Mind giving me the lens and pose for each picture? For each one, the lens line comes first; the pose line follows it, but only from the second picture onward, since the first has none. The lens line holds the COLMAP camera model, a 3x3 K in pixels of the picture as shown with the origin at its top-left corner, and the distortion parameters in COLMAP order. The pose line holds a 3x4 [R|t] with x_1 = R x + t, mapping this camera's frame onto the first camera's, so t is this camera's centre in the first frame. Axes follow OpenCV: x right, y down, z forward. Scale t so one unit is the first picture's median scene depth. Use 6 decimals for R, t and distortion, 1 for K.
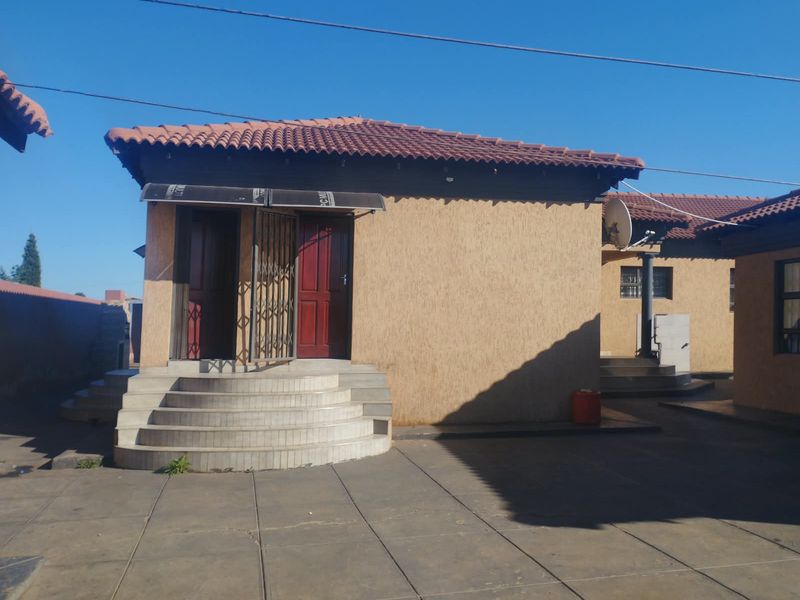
lens RADIAL K [[654.3, 0, 401.3], [0, 654.3, 298.2], [0, 0, 1]] dist [0.099000, -0.113555]
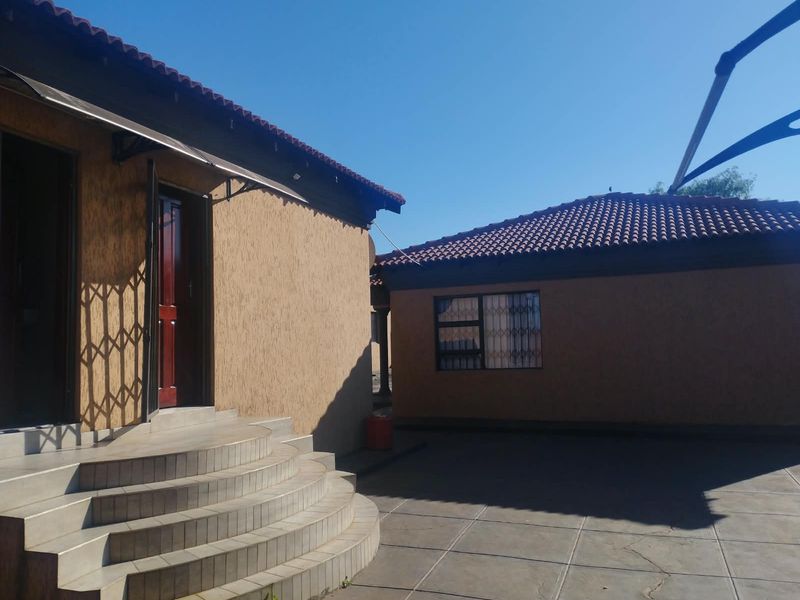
lens RADIAL K [[654.3, 0, 398.4], [0, 654.3, 304.4], [0, 0, 1]] dist [0.099000, -0.113555]
pose [[0.535178, 0.043686, 0.843609, -0.509280], [-0.012467, 0.998962, -0.043822, 0.013595], [-0.844647, 0.012935, 0.535167, 0.413925]]
